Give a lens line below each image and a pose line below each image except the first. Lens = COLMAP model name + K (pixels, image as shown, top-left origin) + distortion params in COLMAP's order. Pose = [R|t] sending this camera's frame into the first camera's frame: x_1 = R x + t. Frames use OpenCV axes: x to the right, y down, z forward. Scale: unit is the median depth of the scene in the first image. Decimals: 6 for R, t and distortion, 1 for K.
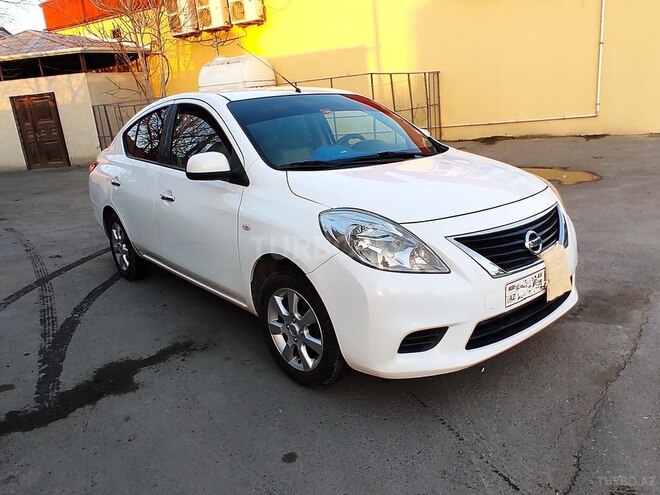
lens RADIAL K [[543.1, 0, 364.4], [0, 543.1, 259.8], [0, 0, 1]] dist [-0.048490, 0.015557]
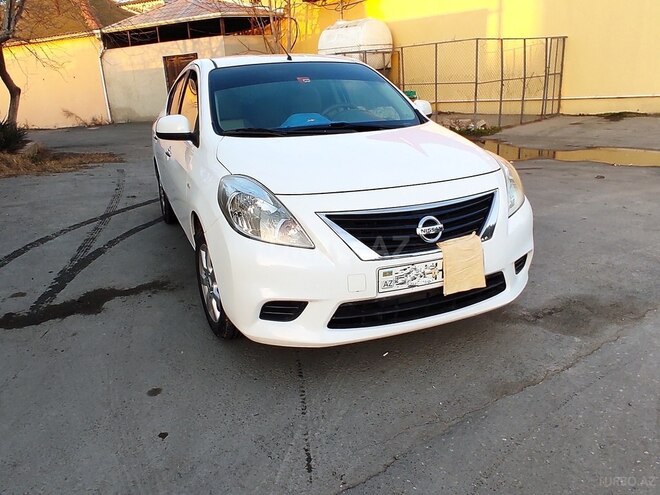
lens RADIAL K [[537.8, 0, 312.1], [0, 537.8, 254.9], [0, 0, 1]] dist [-0.083068, 0.073221]
pose [[0.931798, 0.135247, -0.336839, 0.087536], [-0.115151, 0.990199, 0.079039, -0.007590], [0.344227, -0.034861, 0.938239, 0.013503]]
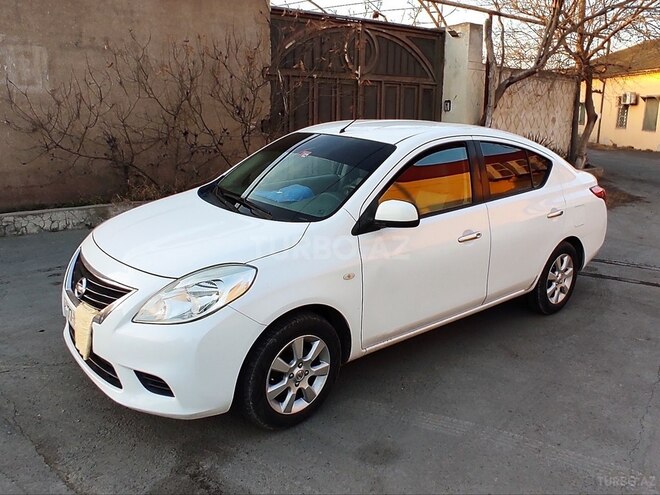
lens RADIAL K [[574.8, 0, 332.1], [0, 574.8, 215.7], [0, 0, 1]] dist [-0.051744, 0.012018]
pose [[-0.073957, 0.270373, -0.959911, 0.274156], [-0.300103, 0.911896, 0.279971, -0.131691], [0.951036, 0.308778, 0.013699, 0.286149]]
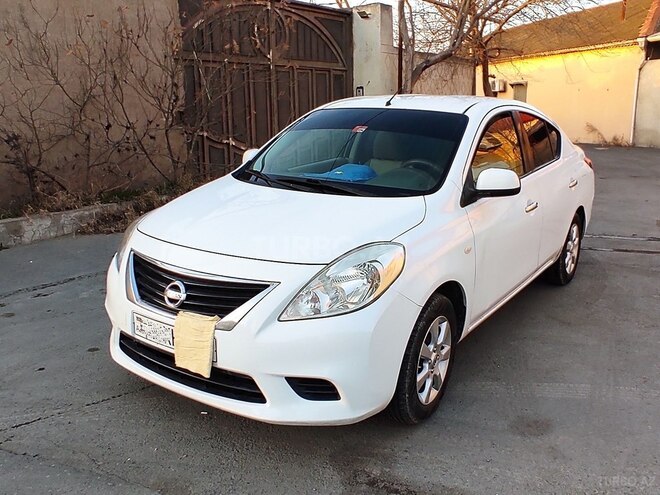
lens RADIAL K [[624.6, 0, 342.6], [0, 624.6, 246.6], [0, 0, 1]] dist [-0.053045, 0.019166]
pose [[0.221367, 0.295919, -0.929209, 0.265870], [-0.293399, 0.928910, 0.225927, -0.085640], [0.930008, 0.222616, 0.292452, 0.186681]]
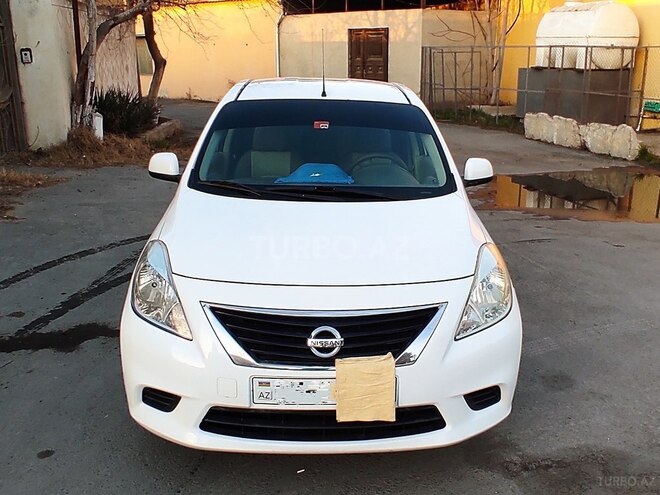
lens RADIAL K [[709.6, 0, 364.1], [0, 709.6, 248.6], [0, 0, 1]] dist [-0.076166, 0.064896]
pose [[0.774829, 0.251385, -0.580040, 0.183722], [-0.245161, 0.965218, 0.090827, -0.054154], [0.582697, 0.071828, 0.809509, 0.036921]]
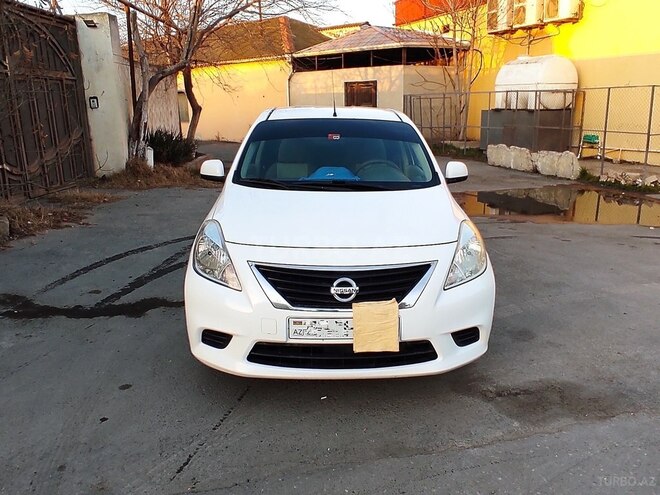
lens RADIAL K [[574.4, 0, 345.7], [0, 574.4, 250.0], [0, 0, 1]] dist [-0.079856, 0.072862]
pose [[0.766603, 0.227434, -0.600494, 0.189335], [-0.233087, 0.969948, 0.069799, -0.036304], [0.598322, 0.086460, 0.796577, 0.025488]]
